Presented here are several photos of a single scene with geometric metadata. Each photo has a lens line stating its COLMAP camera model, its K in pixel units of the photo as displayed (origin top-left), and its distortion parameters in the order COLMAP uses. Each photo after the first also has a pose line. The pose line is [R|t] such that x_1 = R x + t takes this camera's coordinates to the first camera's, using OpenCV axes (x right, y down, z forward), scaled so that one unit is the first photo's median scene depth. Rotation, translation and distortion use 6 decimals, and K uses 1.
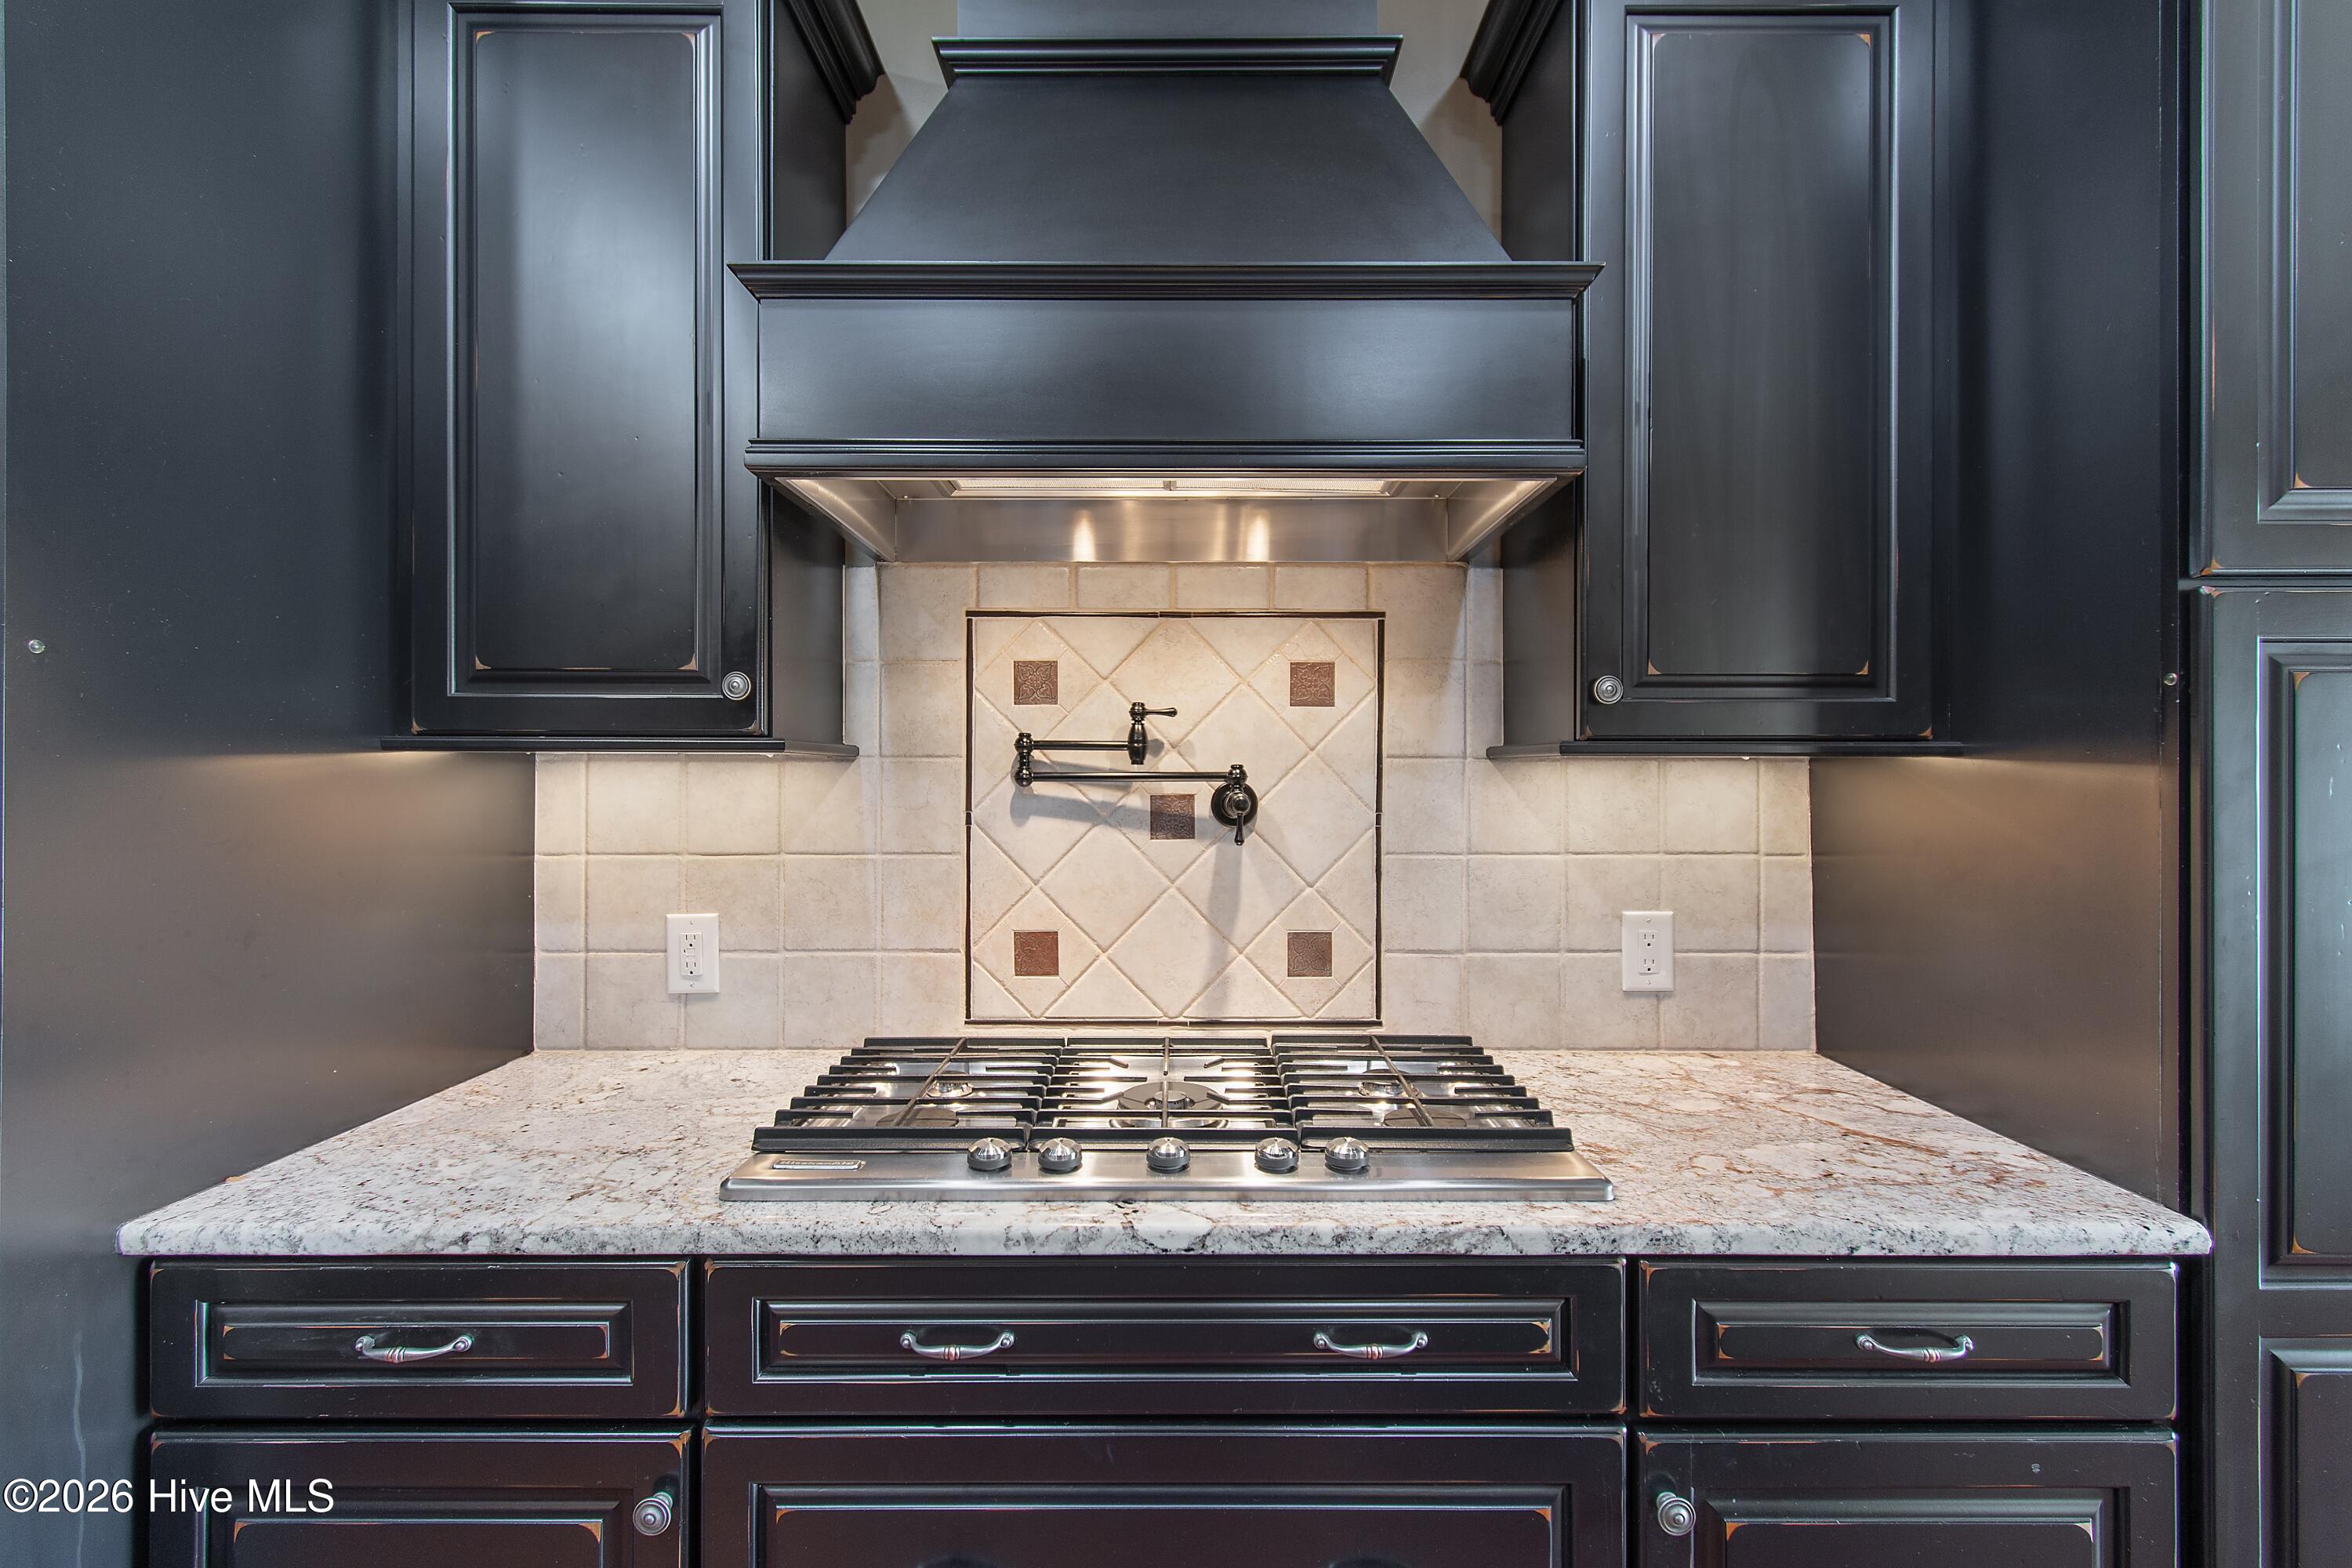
lens RADIAL K [[1053.8, 0, 1179.6], [0, 1053.8, 778.4], [0, 0, 1]] dist [0.002674, -0.000178]
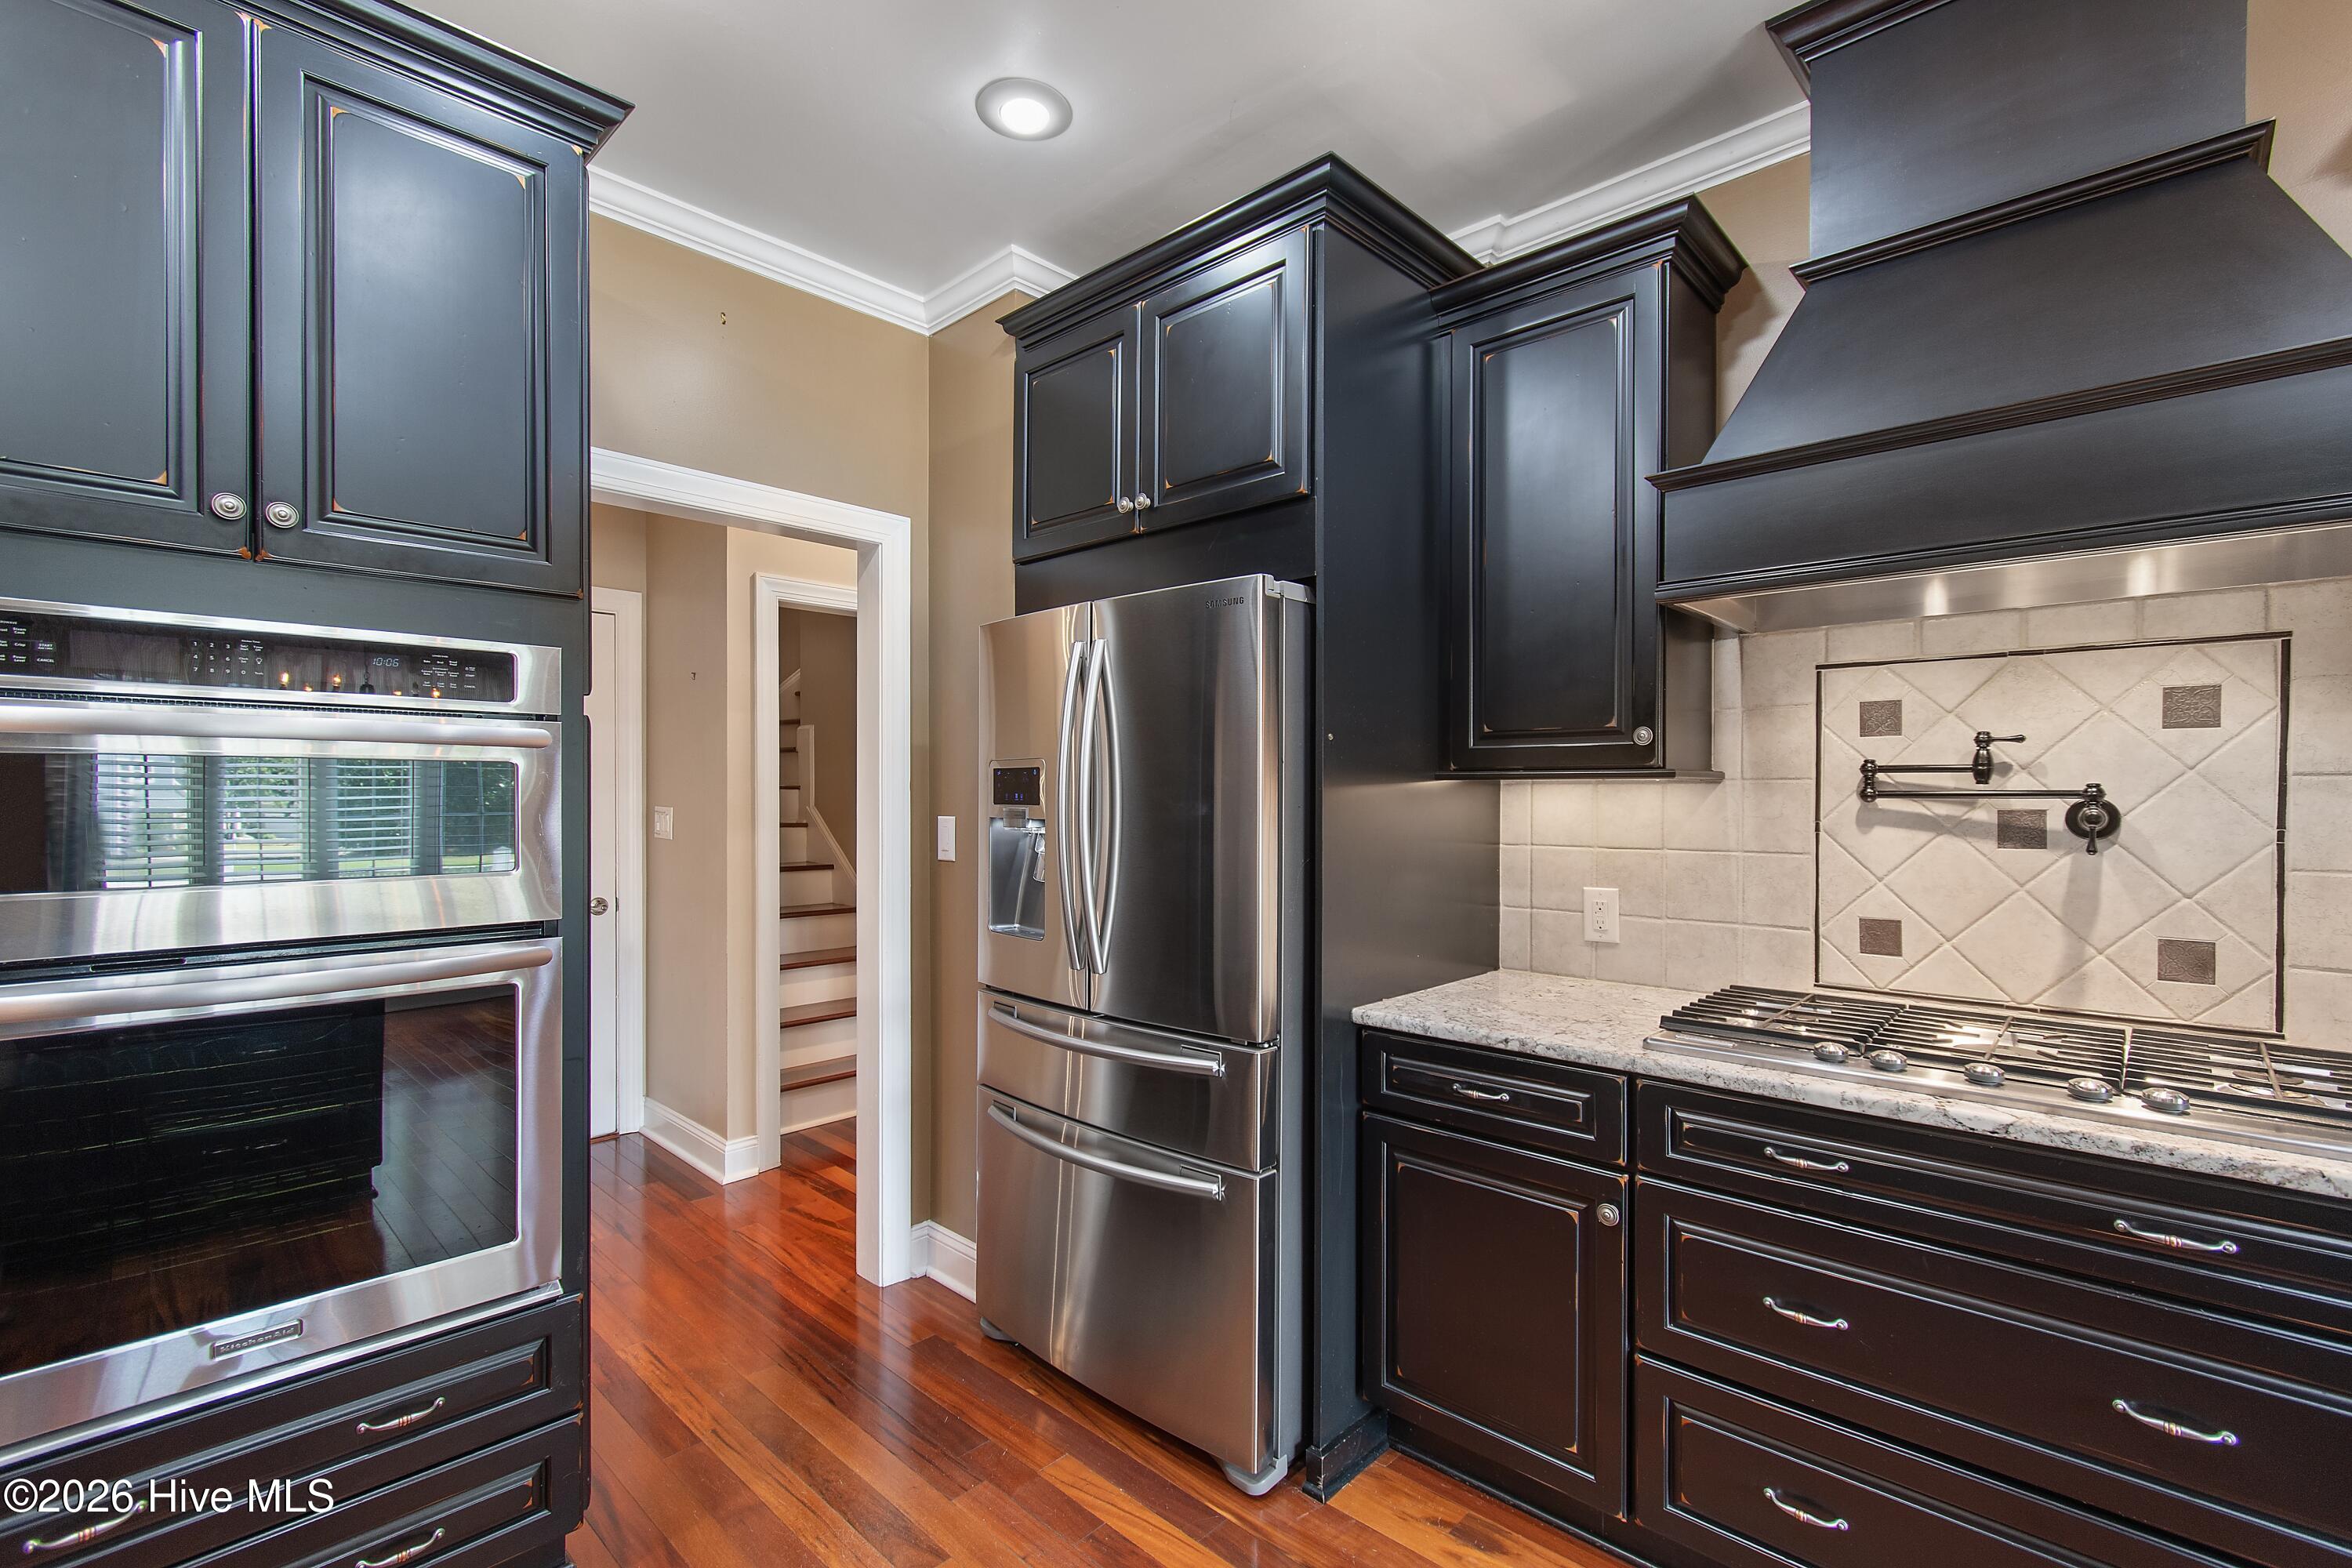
lens RADIAL K [[1048.3, 0, 1176.5], [0, 1048.3, 799.2], [0, 0, 1]] dist [0.010098, -0.005717]
pose [[0.729766, 0.002923, -0.683691, 0.105769], [0.001145, 0.999984, 0.005498, -0.003671], [0.683696, -0.004795, 0.729751, -0.470478]]
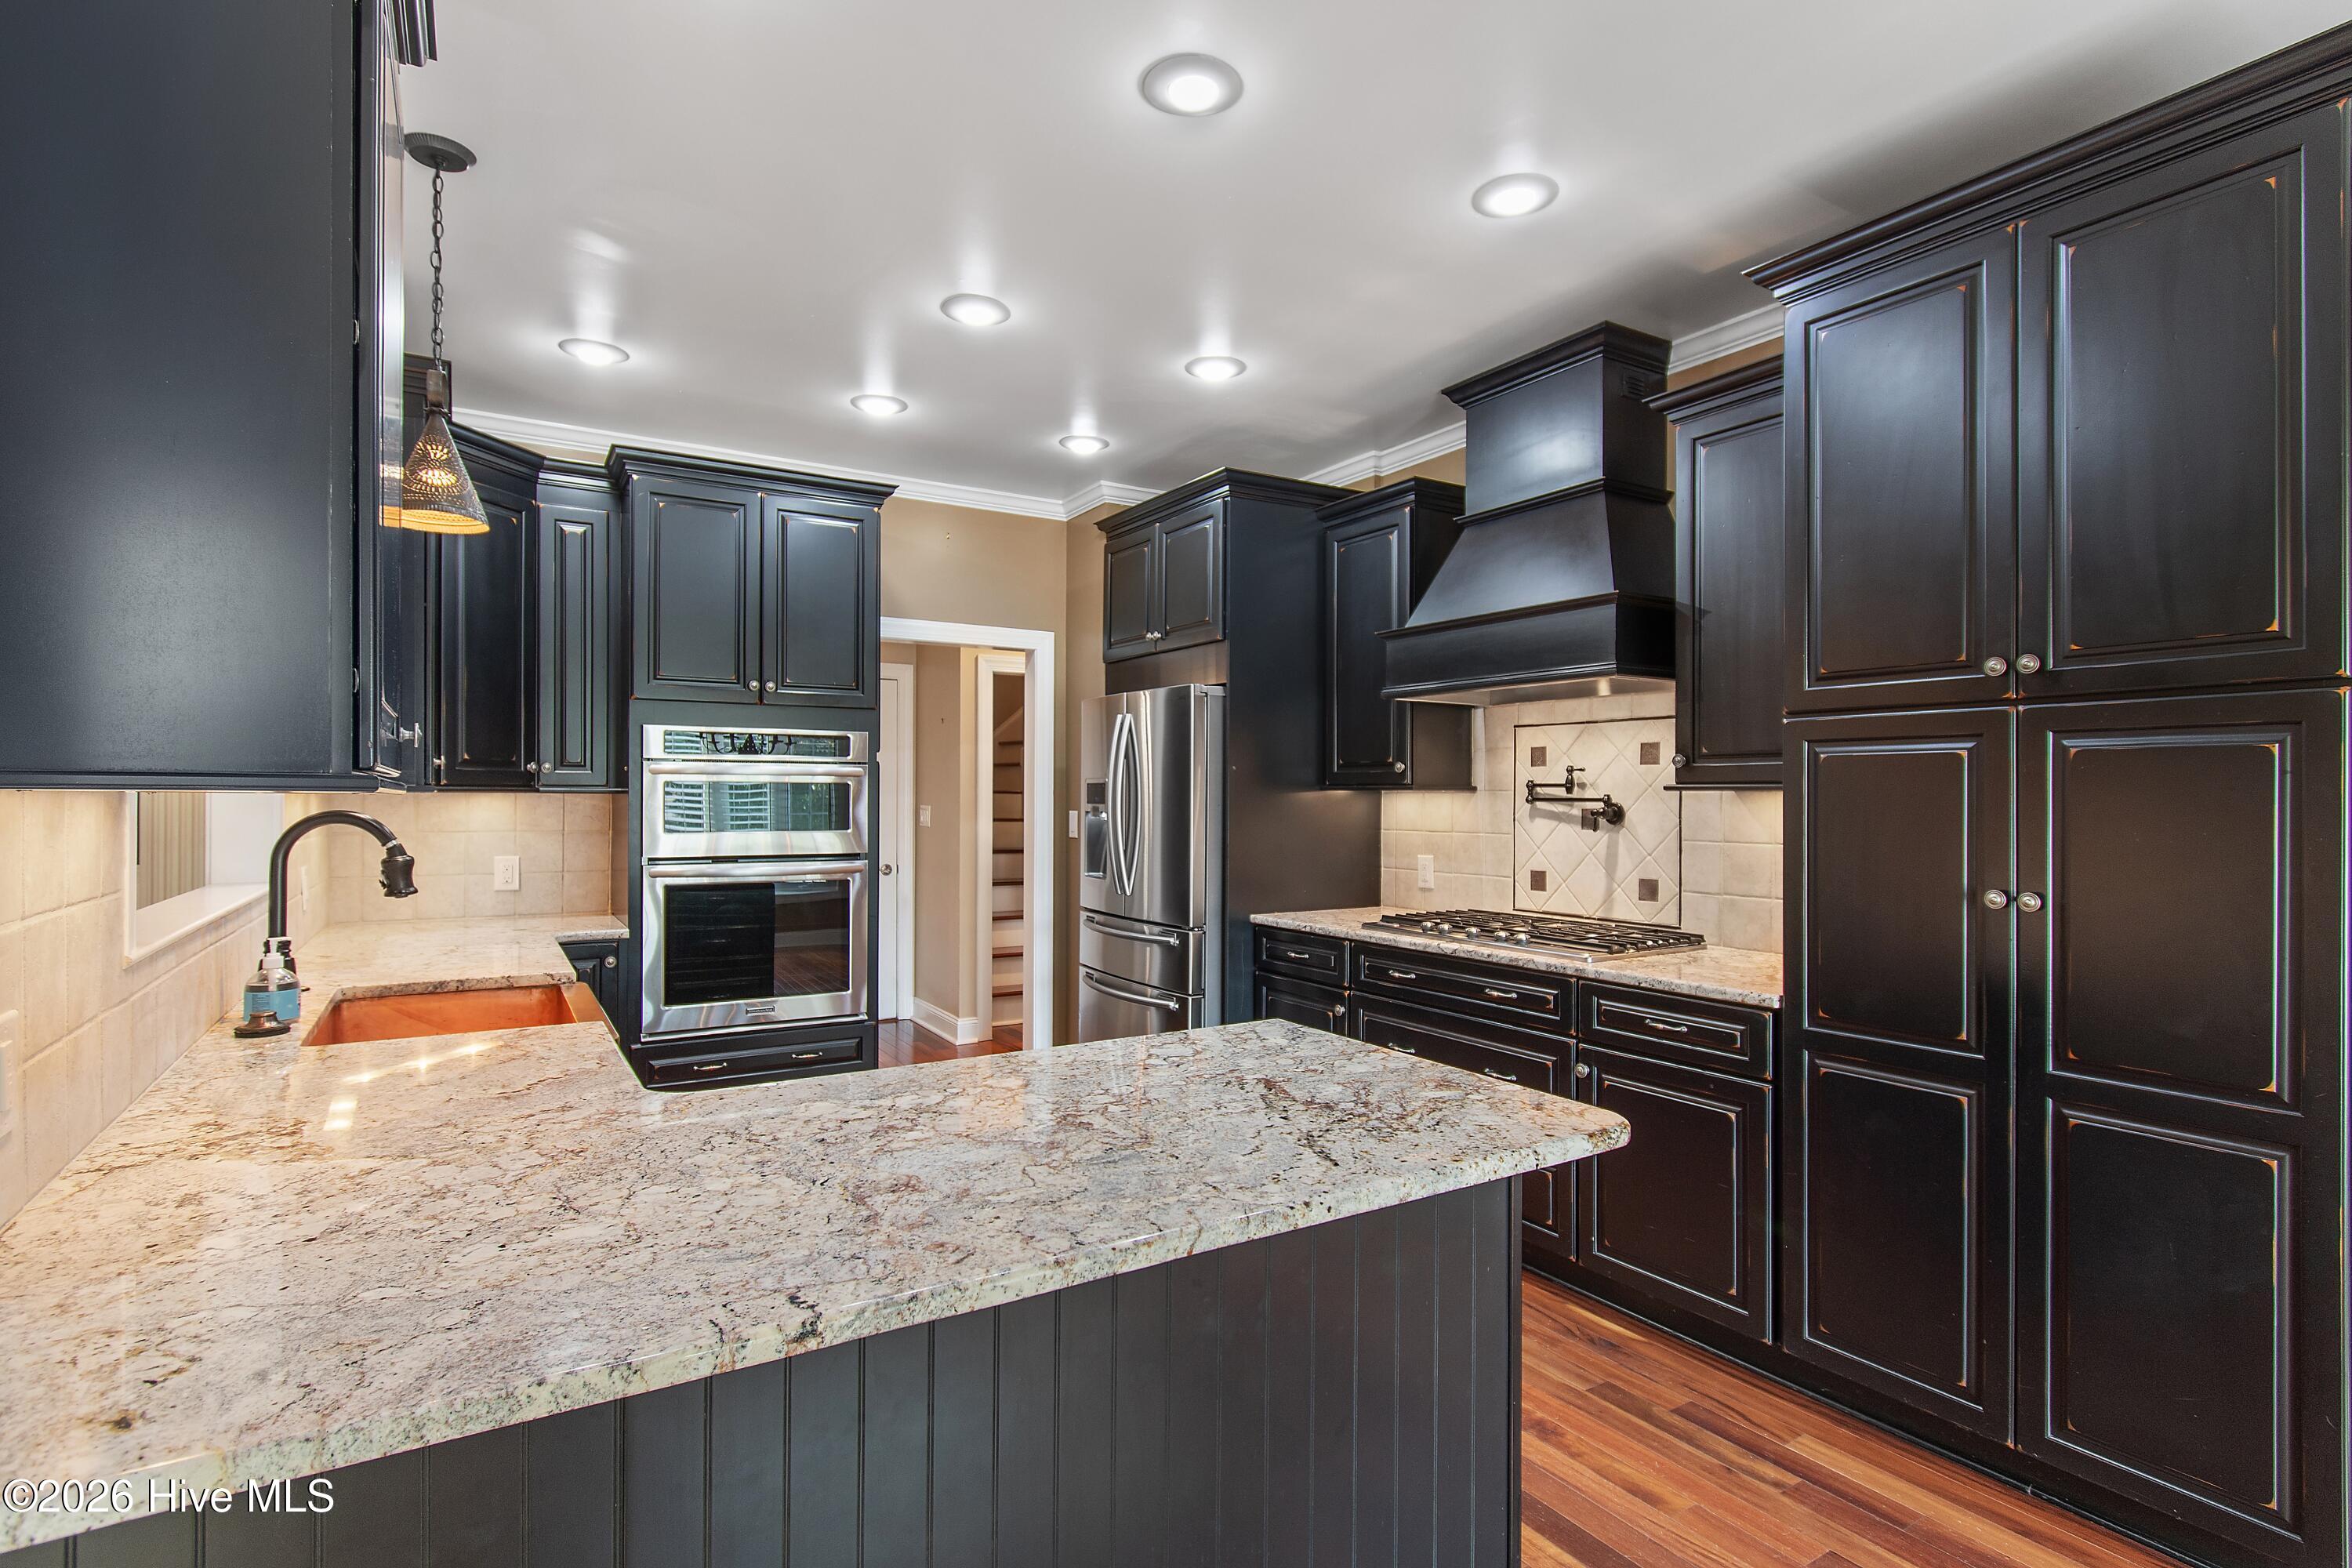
lens RADIAL K [[1128.1, 0, 1174.7], [0, 1128.1, 788.5], [0, 0, 1]] dist [-0.002805, -0.000619]
pose [[0.529864, -0.004248, -0.848072, 1.455711], [-0.001897, 0.999979, -0.006194, -0.008842], [0.848080, 0.004891, 0.529845, -0.881777]]
